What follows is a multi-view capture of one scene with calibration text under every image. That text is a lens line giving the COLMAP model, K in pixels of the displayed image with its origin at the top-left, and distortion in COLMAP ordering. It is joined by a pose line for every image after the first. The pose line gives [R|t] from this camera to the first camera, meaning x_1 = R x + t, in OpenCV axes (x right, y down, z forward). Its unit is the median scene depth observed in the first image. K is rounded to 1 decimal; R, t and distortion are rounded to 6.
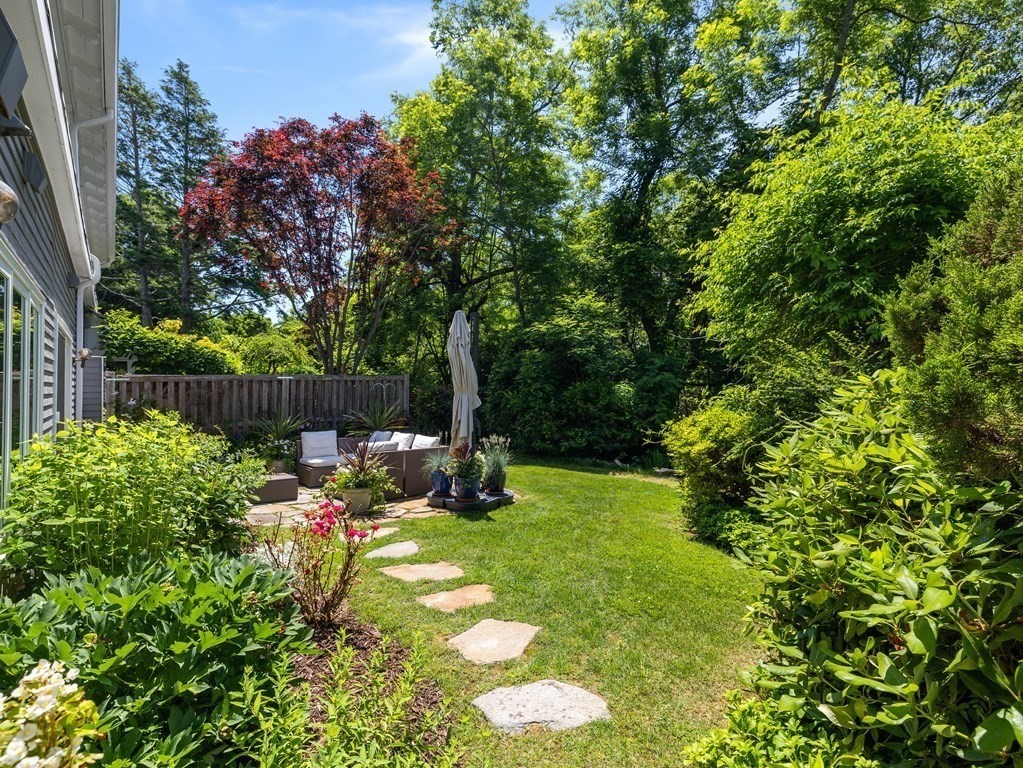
lens RADIAL K [[471.7, 0, 515.3], [0, 471.7, 383.5], [0, 0, 1]] dist [0.001268, -0.000894]
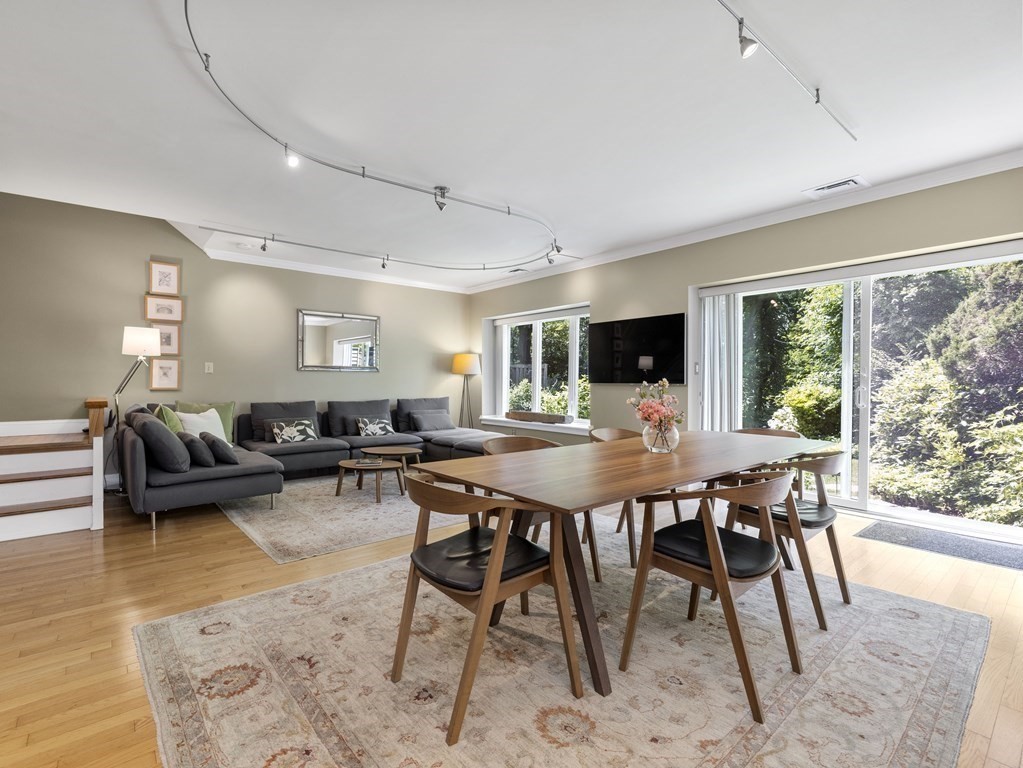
lens RADIAL K [[471.7, 0, 514.3], [0, 471.7, 385.6], [0, 0, 1]] dist [0.001268, -0.000894]
pose [[0.999921, 0.005914, 0.011049, -1.258403], [-0.006033, 0.999923, 0.010803, 0.086388], [-0.010984, -0.010869, 0.999881, -1.324172]]
